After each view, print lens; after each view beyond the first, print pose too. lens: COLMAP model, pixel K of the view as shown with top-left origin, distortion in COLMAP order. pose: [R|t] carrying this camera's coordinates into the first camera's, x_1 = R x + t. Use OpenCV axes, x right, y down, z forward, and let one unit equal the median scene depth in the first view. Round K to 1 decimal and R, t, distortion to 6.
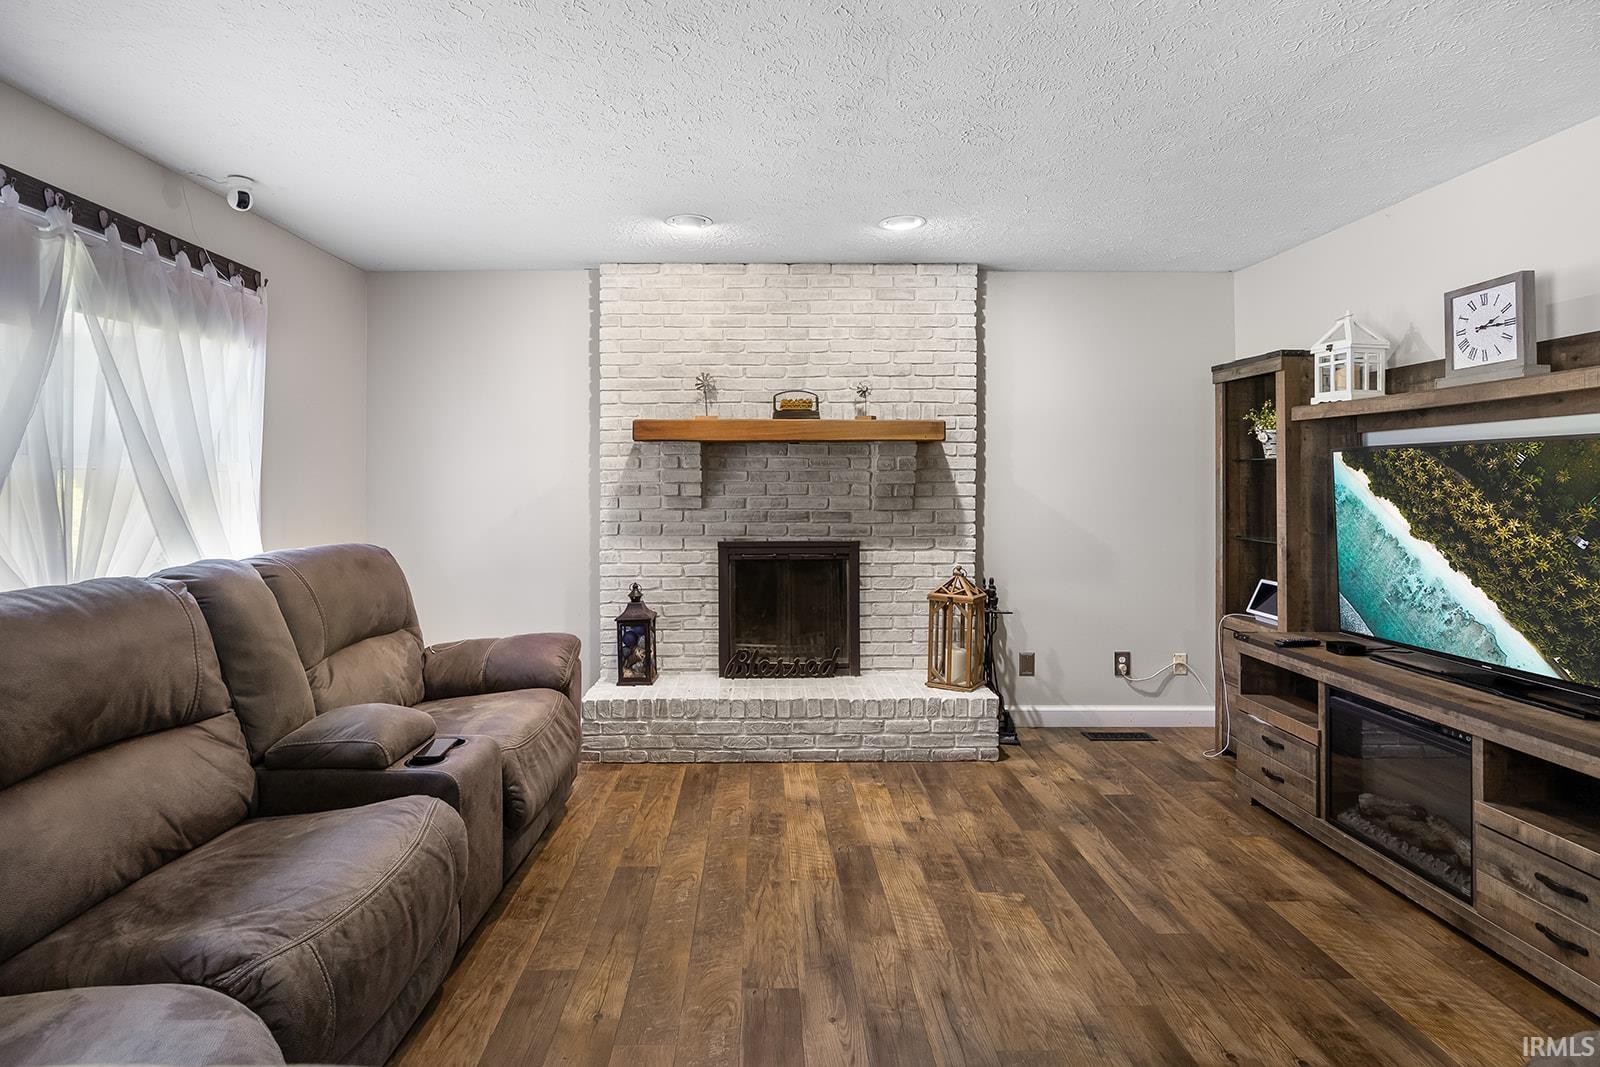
lens RADIAL K [[805.0, 0, 797.6], [0, 805.0, 472.2], [0, 0, 1]] dist [-0.013899, 0.001154]
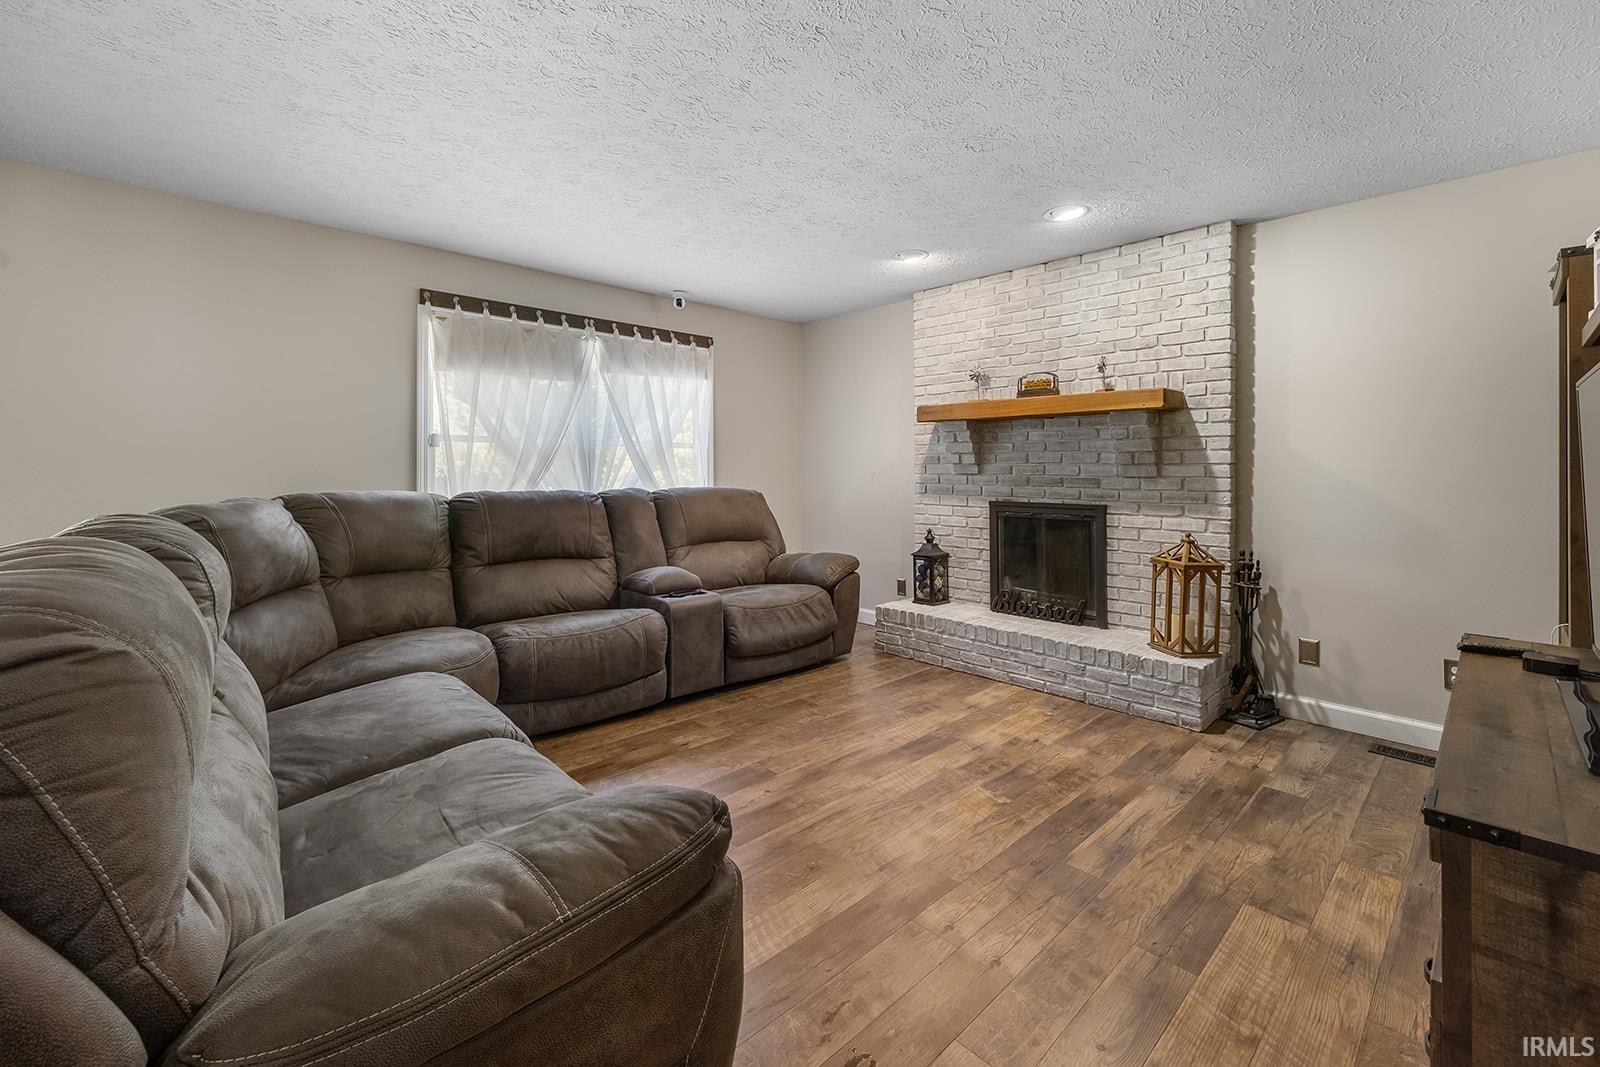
lens RADIAL K [[676.4, 0, 800.8], [0, 676.4, 467.1], [0, 0, 1]] dist [0.001040, 0.000015]
pose [[0.686562, 0.001917, -0.727068, 0.459737], [0.003899, 0.999972, 0.006318, 0.026987], [0.727060, -0.007173, 0.686536, 0.075162]]
